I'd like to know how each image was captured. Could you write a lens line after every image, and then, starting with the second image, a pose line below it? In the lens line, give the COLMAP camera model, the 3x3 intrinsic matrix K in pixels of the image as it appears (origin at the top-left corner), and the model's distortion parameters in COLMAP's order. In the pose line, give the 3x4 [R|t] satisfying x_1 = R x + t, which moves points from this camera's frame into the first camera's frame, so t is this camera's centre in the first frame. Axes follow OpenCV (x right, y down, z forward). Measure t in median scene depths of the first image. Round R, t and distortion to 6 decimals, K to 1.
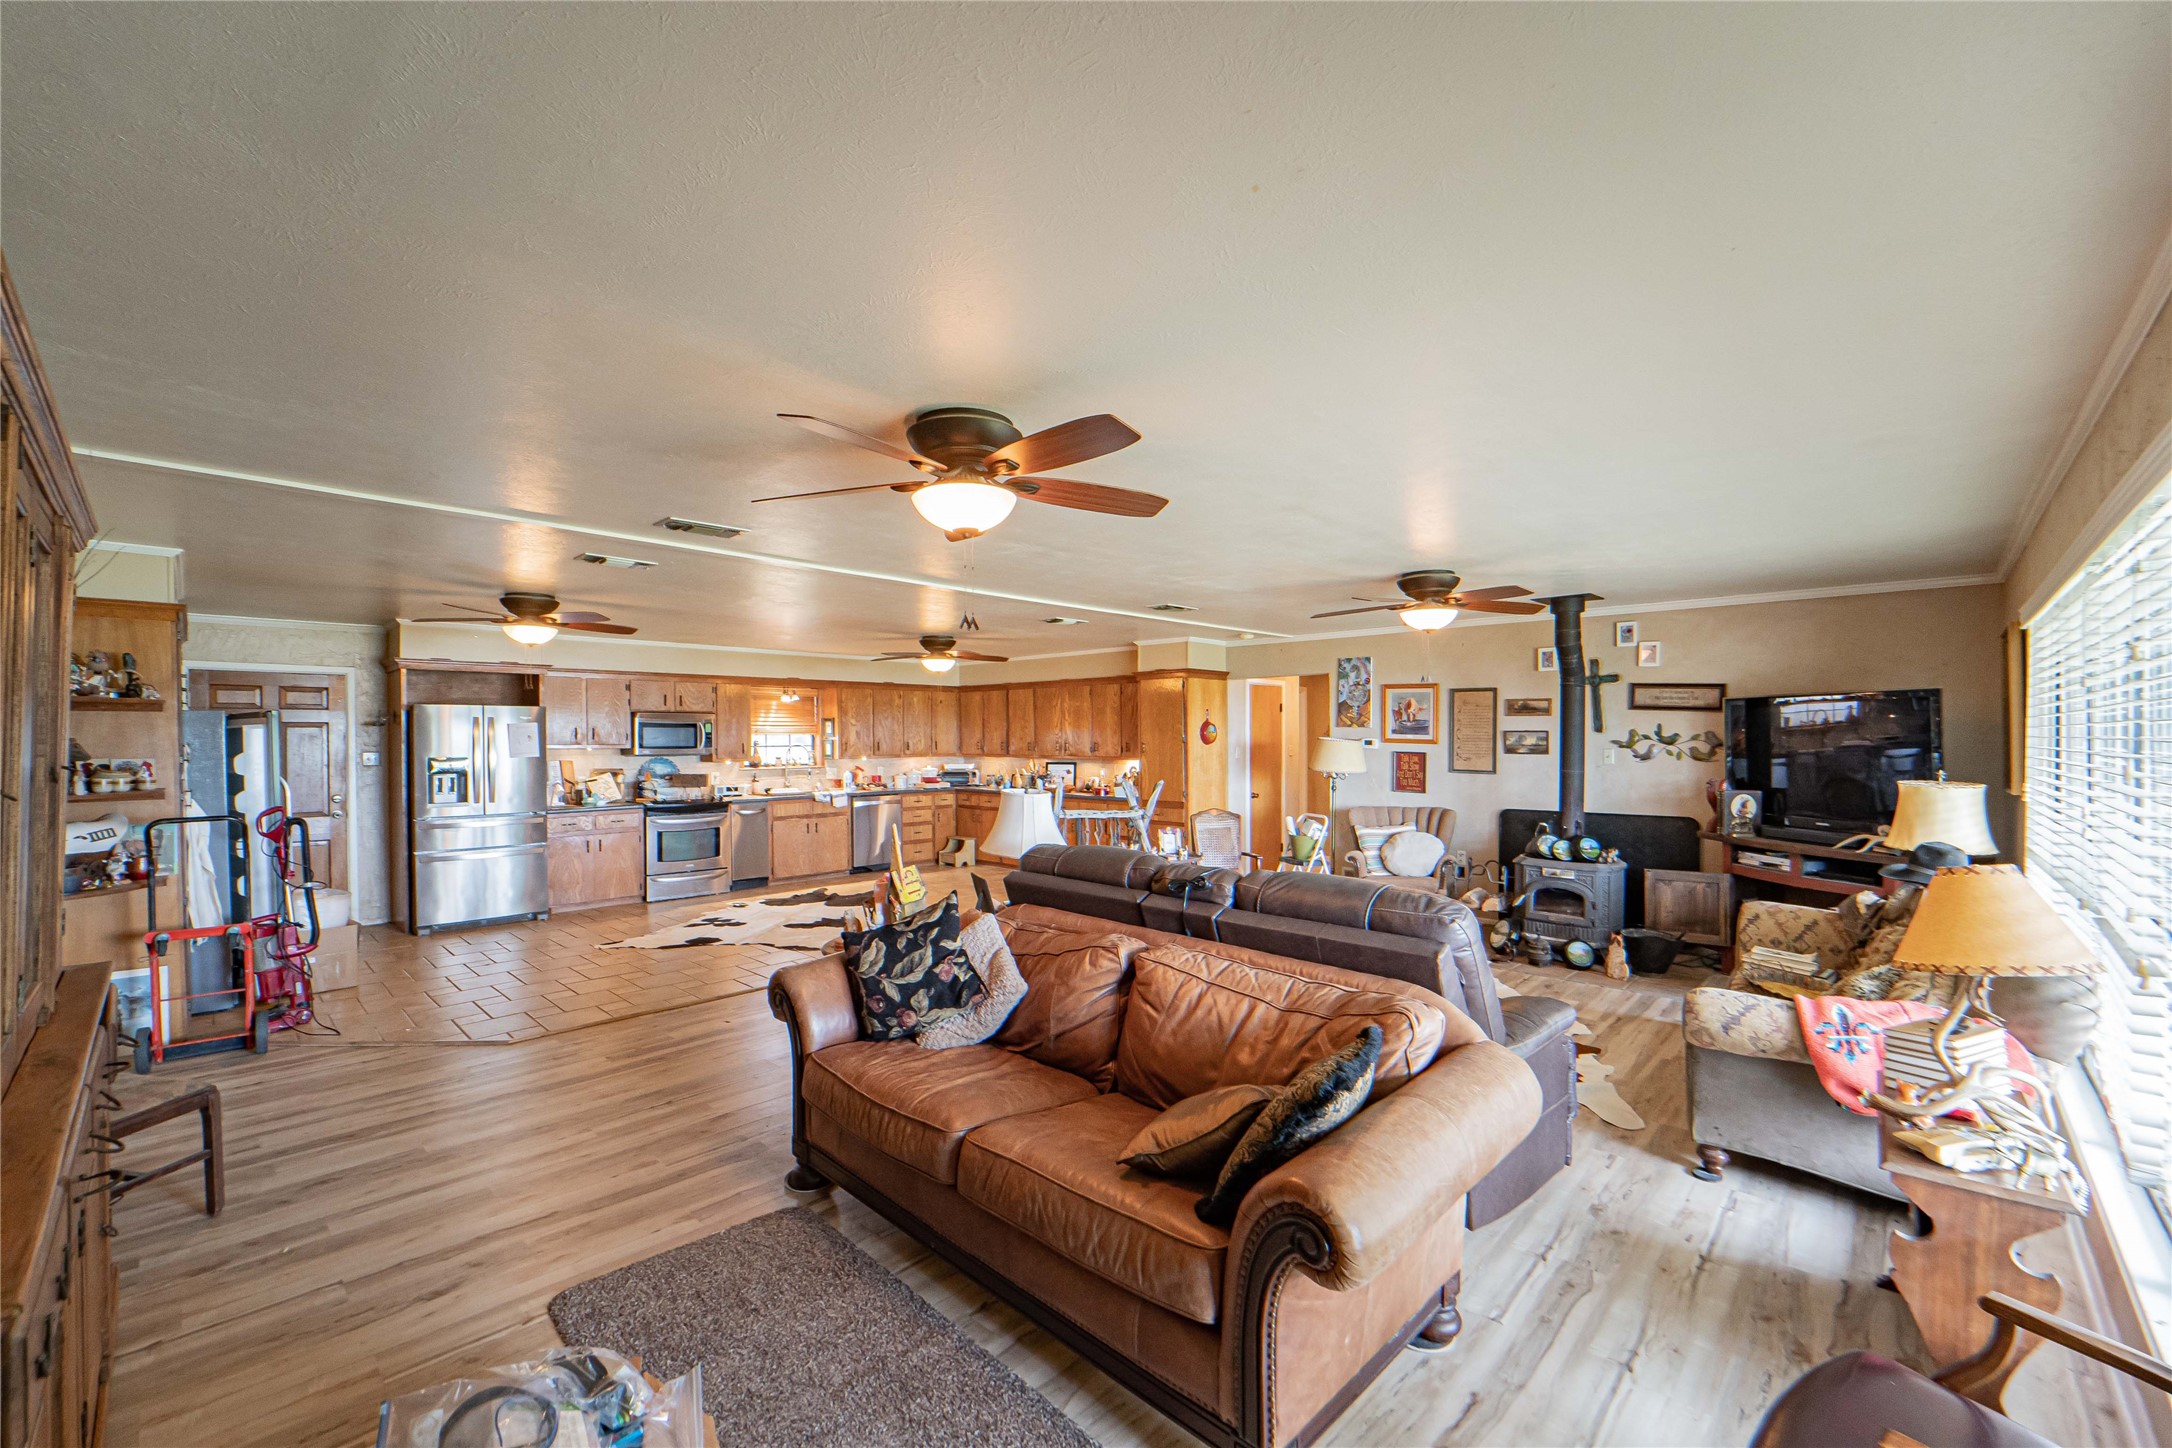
lens RADIAL K [[886.5, 0, 1086.5], [0, 886.5, 733.2], [0, 0, 1]] dist [-0.017149, -0.000175]
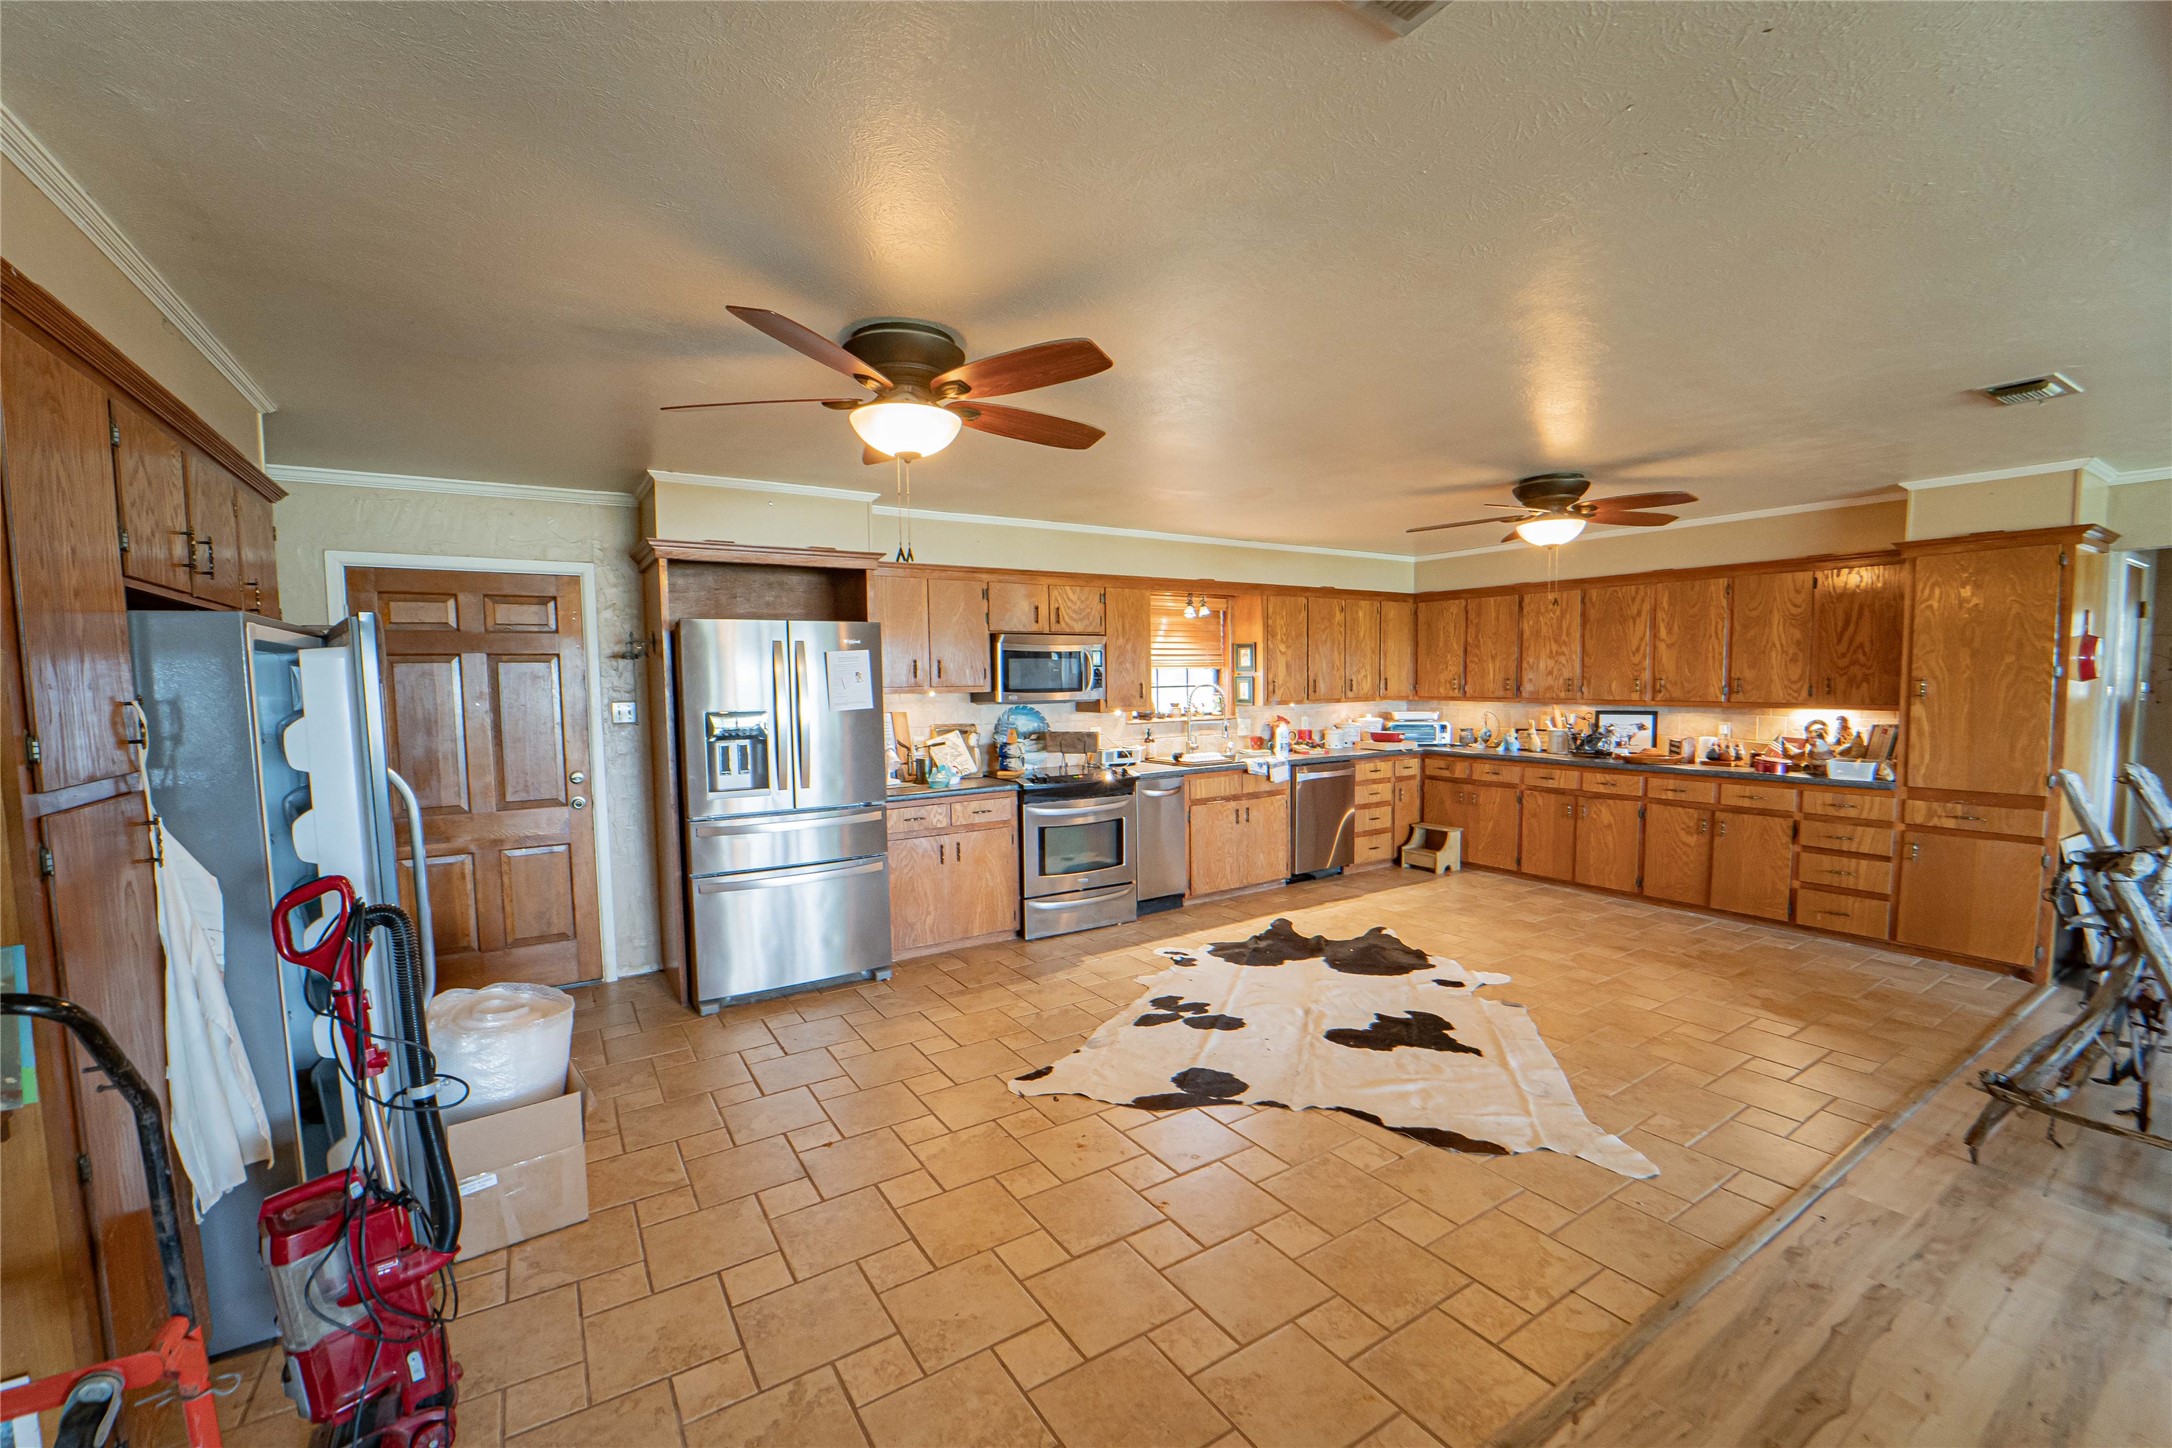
lens RADIAL K [[886.5, 0, 1087.3], [0, 886.5, 730.4], [0, 0, 1]] dist [-0.017149, -0.000175]
pose [[0.971951, 0.007437, -0.235065, -0.302578], [0.008862, 0.997632, 0.068206, 0.001841], [0.235016, -0.068376, 0.969584, 0.405902]]
